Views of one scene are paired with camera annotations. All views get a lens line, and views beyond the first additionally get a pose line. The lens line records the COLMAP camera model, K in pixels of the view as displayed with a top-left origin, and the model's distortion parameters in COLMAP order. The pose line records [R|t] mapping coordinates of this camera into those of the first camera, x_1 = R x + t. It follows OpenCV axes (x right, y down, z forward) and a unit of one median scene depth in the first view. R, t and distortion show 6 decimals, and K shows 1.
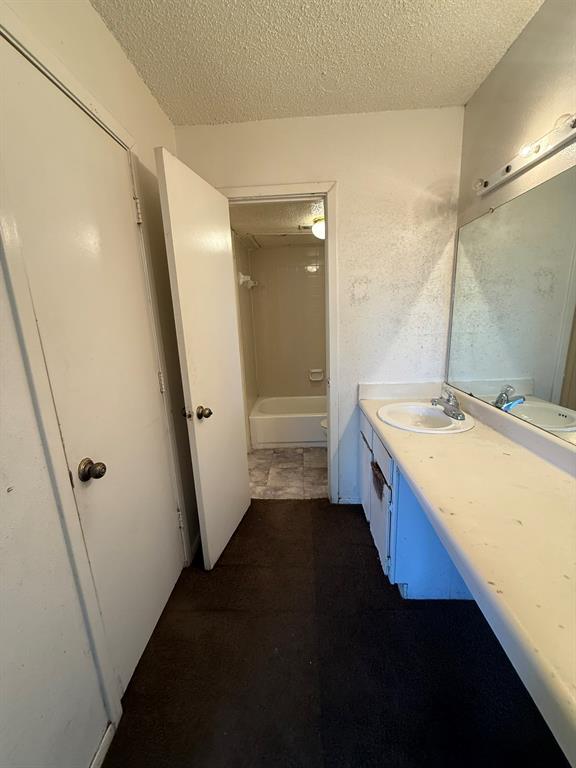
lens RADIAL K [[306.7, 0, 288.0], [0, 306.7, 384.0], [0, 0, 1]] dist [-0.000929, -0.000156]
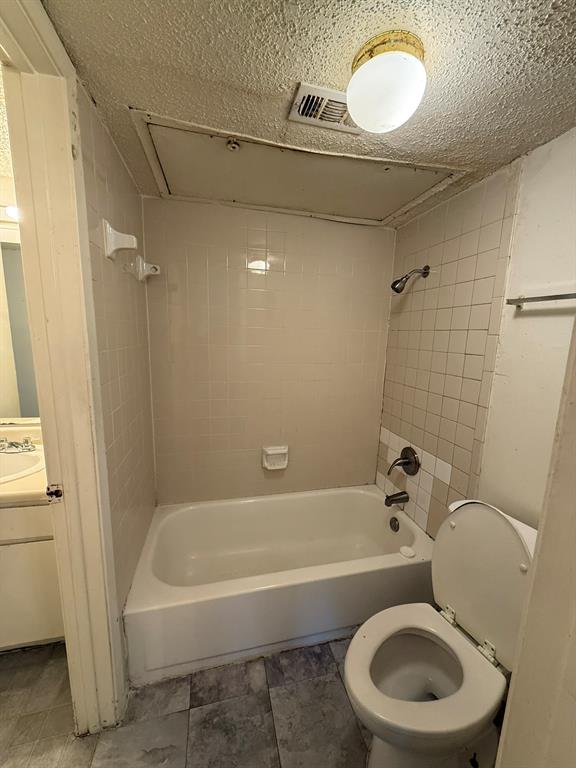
lens RADIAL K [[306.7, 0, 288.0], [0, 306.7, 384.0], [0, 0, 1]] dist [-0.000929, -0.000156]
pose [[0.956986, 0.024497, 0.289097, -0.050607], [-0.008407, 0.998352, -0.056769, -0.147750], [-0.290012, 0.051897, 0.955615, 0.565211]]
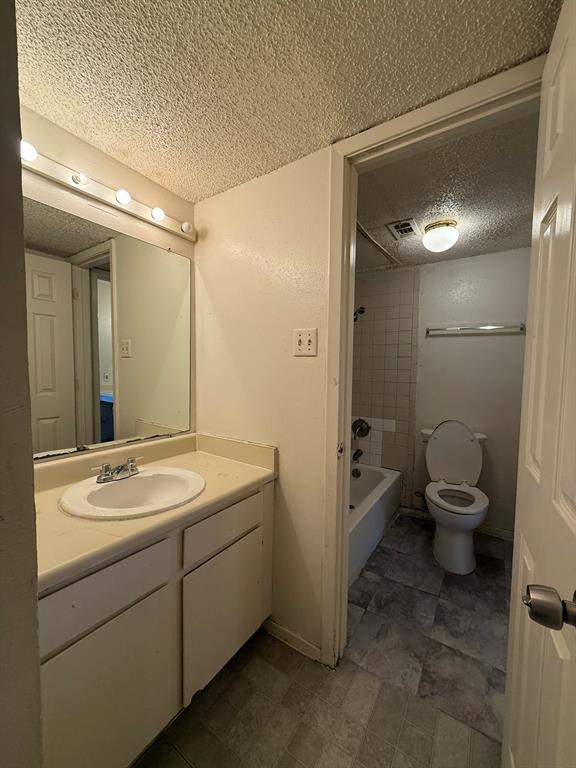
lens RADIAL K [[306.7, 0, 288.0], [0, 306.7, 384.0], [0, 0, 1]] dist [-0.000929, -0.000156]
pose [[0.514599, -0.000662, 0.857431, -0.543461], [0.148850, 0.984885, -0.088574, -0.117419], [-0.844412, 0.173209, 0.506920, 0.759551]]
